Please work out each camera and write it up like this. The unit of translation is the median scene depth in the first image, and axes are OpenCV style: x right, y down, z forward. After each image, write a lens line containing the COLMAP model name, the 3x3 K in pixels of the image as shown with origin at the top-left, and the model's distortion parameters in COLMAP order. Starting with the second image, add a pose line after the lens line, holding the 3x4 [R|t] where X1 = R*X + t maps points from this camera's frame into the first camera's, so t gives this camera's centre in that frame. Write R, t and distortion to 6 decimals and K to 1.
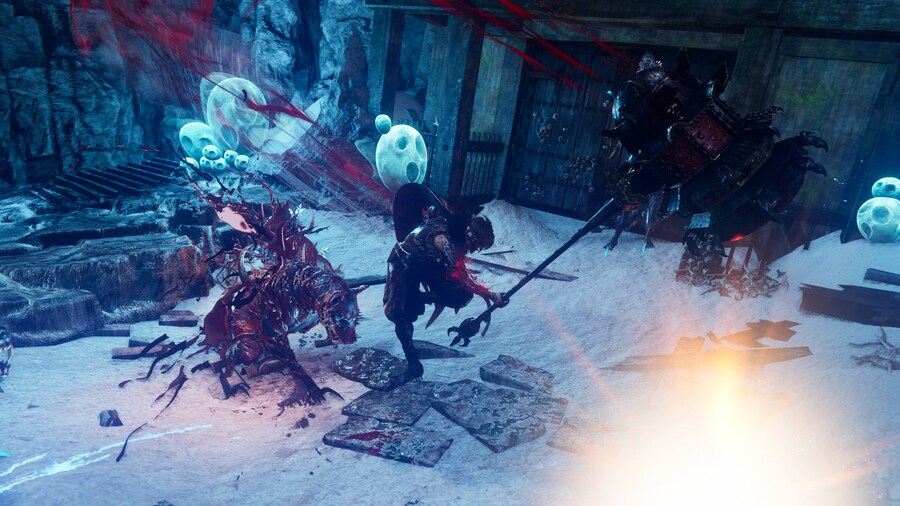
lens RADIAL K [[557.4, 0, 450.0], [0, 557.4, 253.0], [0, 0, 1]] dist [0.002450, 0.000464]
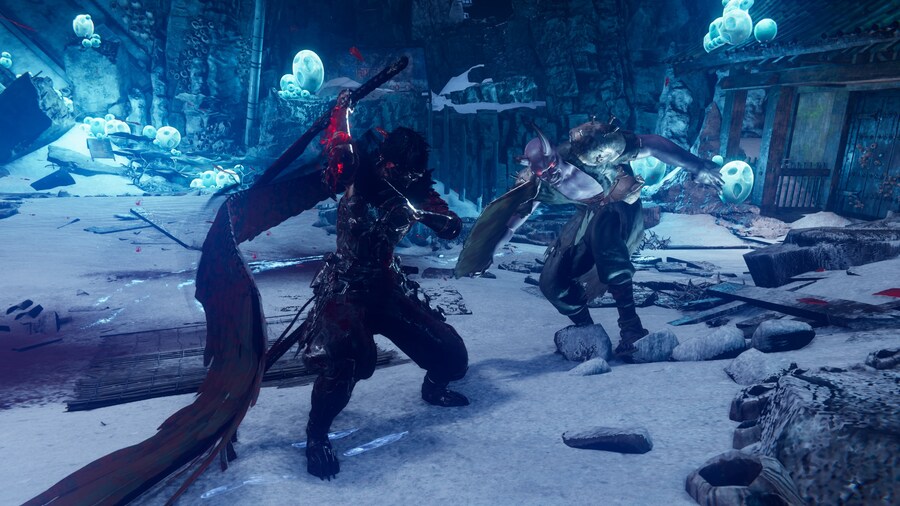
lens RADIAL K [[557.4, 0, 450.0], [0, 557.4, 253.0], [0, 0, 1]] dist [0.002450, 0.000464]
pose [[0.676590, 0.050058, -0.734657, 0.509522], [-0.118150, 0.992140, -0.041210, 0.179495], [0.726820, 0.114682, 0.677186, -0.595154]]
